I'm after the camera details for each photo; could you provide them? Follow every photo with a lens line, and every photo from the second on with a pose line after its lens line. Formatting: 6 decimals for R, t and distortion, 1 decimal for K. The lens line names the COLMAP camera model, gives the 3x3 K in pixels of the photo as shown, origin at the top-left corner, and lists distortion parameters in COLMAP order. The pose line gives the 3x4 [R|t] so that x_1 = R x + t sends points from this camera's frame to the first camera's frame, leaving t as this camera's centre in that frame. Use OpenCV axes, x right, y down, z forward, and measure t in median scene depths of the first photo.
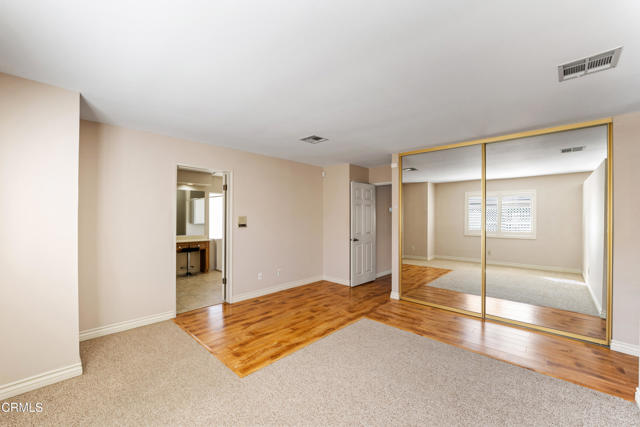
lens RADIAL K [[258.7, 0, 319.5], [0, 258.7, 214.6], [0, 0, 1]] dist [-0.026652, -0.000518]
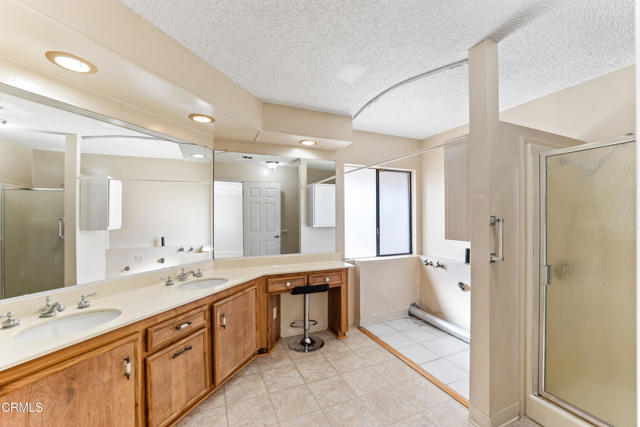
lens RADIAL K [[258.7, 0, 320.7], [0, 258.7, 214.3], [0, 0, 1]] dist [-0.026652, -0.000518]
pose [[0.919514, -0.009690, -0.392937, -0.290905], [0.011948, 0.999923, 0.003301, 0.007644], [0.392875, -0.007730, 0.919559, 0.562585]]
